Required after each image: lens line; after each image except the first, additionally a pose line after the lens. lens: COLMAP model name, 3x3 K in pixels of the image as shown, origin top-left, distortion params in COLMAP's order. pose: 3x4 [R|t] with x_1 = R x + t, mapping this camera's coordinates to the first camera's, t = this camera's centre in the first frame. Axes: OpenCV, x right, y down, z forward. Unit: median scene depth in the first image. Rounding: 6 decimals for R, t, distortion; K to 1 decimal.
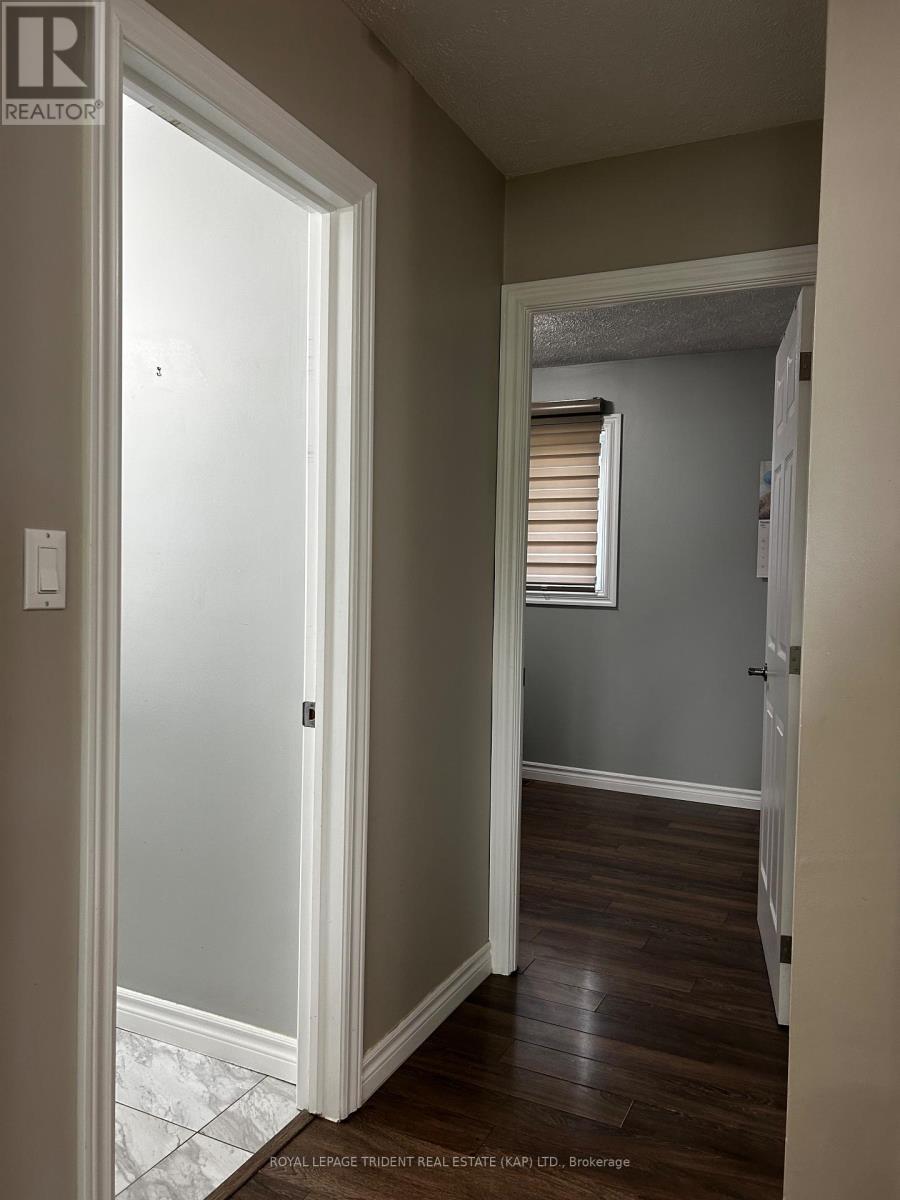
lens RADIAL K [[902.5, 0, 446.5], [0, 902.5, 592.8], [0, 0, 1]] dist [0.015758, 0.004704]
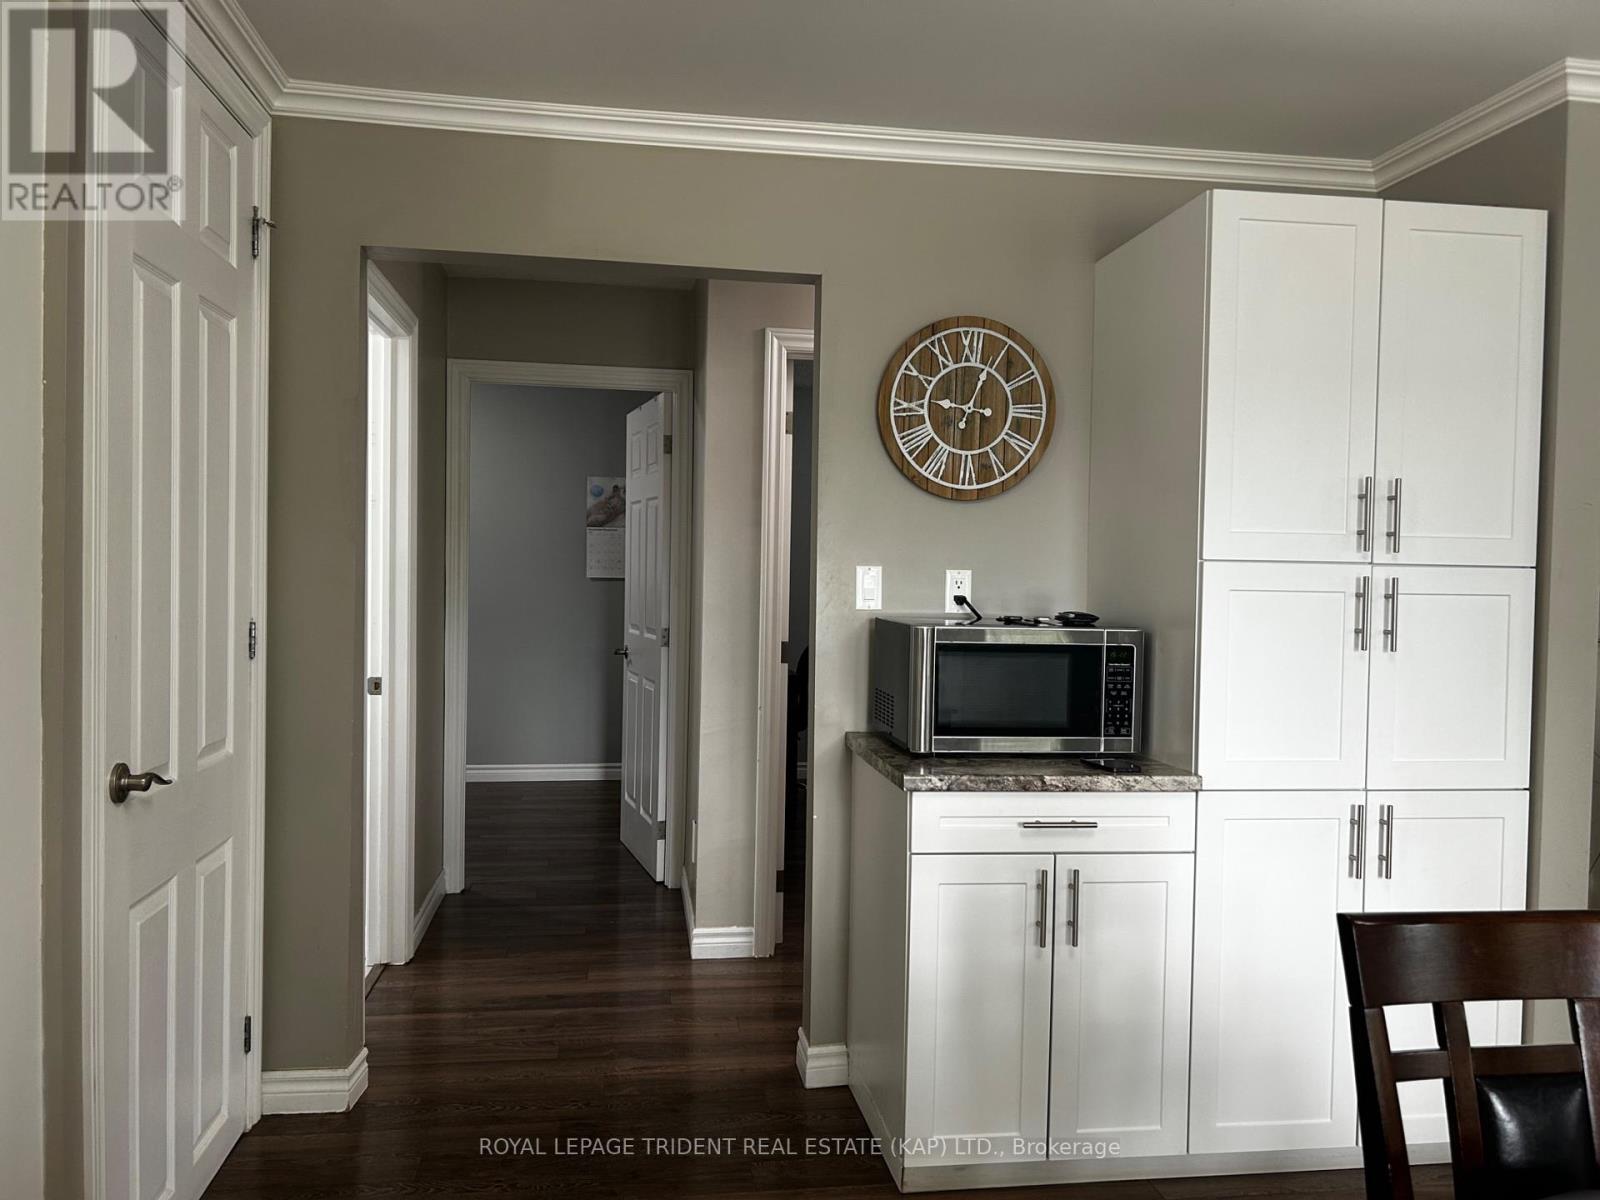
lens RADIAL K [[1203.4, 0, 800.3], [0, 1203.4, 600.9], [0, 0, 1]] dist [0.015758, 0.004704]
pose [[0.824033, -0.020092, 0.566185, -0.671499], [0.013745, 0.999786, 0.015474, -0.019213], [-0.566375, -0.004969, 0.824133, -0.936522]]
